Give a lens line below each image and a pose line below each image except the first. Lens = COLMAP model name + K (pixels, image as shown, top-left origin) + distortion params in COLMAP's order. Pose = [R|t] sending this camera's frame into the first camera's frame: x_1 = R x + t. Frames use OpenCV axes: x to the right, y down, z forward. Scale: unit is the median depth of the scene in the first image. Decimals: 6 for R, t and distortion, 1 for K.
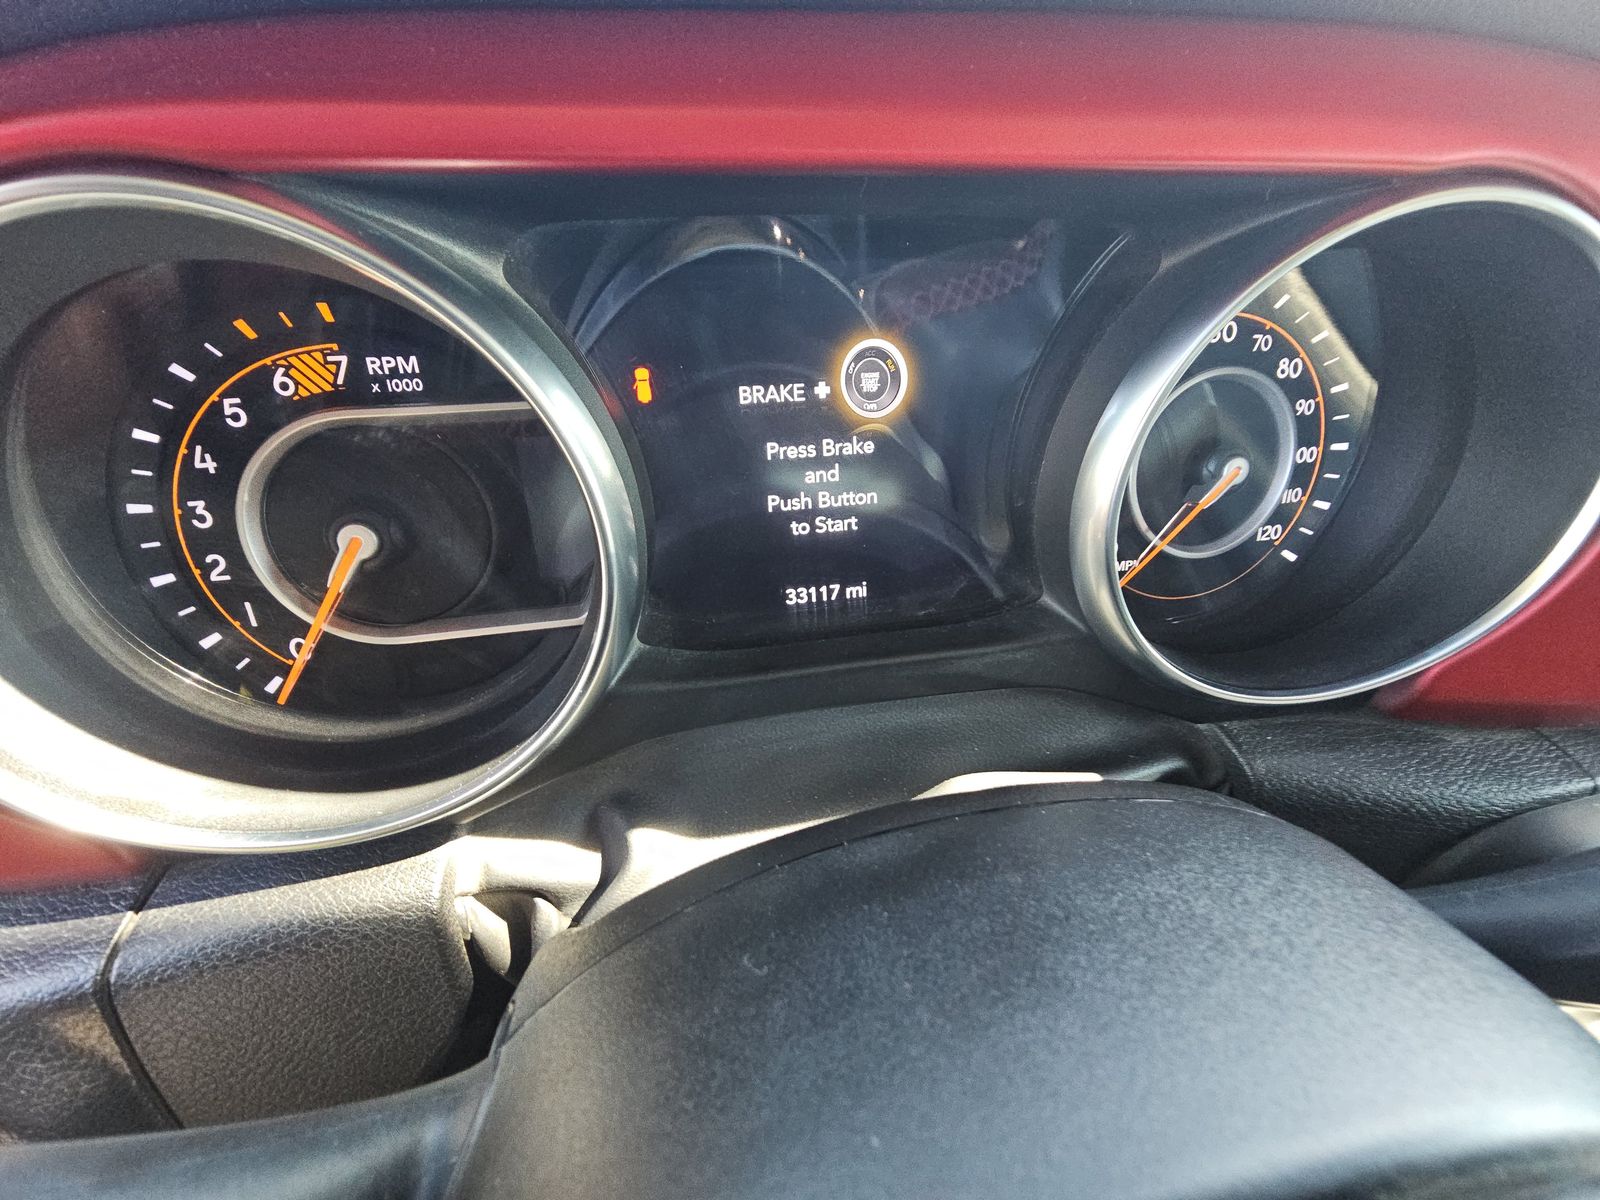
lens RADIAL K [[634.7, 0, 807.2], [0, 634.7, 600.3], [0, 0, 1]] dist [0.001823, -0.000051]
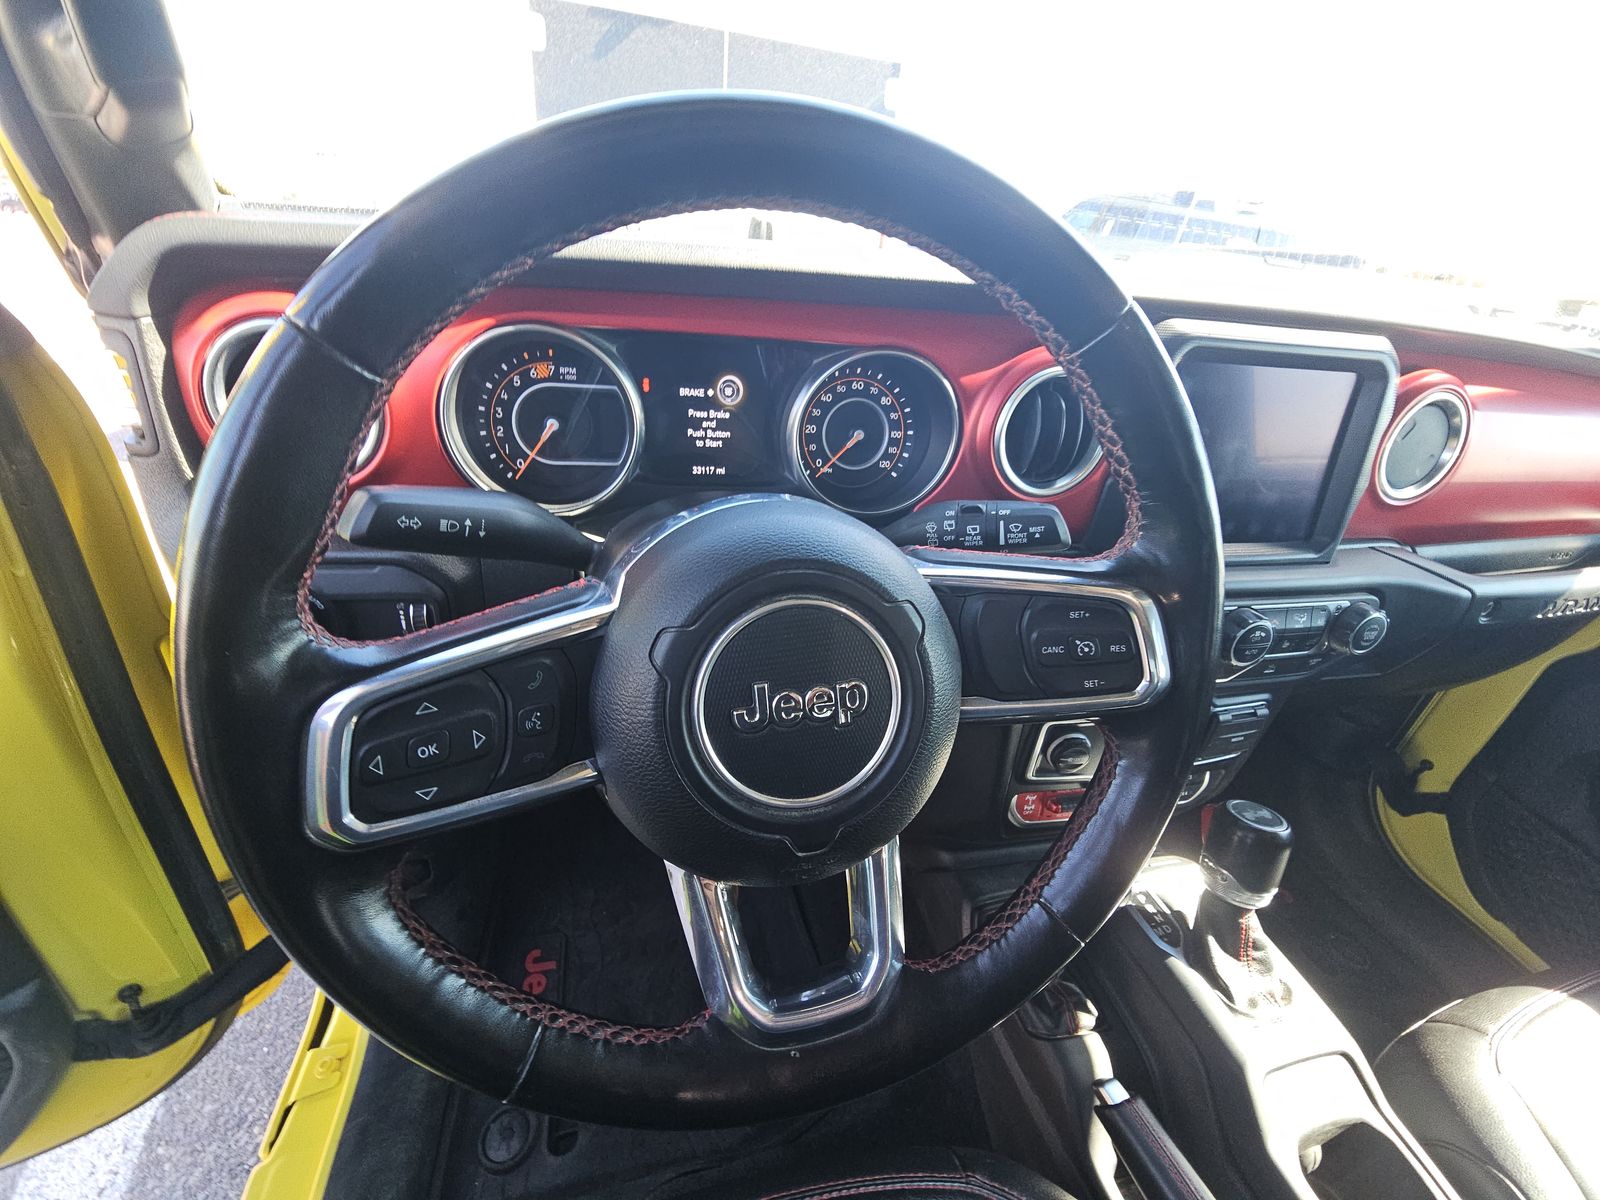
lens RADIAL K [[634.7, 0, 797.5], [0, 634.7, 599.7], [0, 0, 1]] dist [0.001823, -0.000051]
pose [[0.995285, 0.068372, 0.068801, 0.268072], [-0.065874, 0.997106, -0.037944, 0.637807], [-0.071196, 0.033233, 0.996909, -1.724909]]
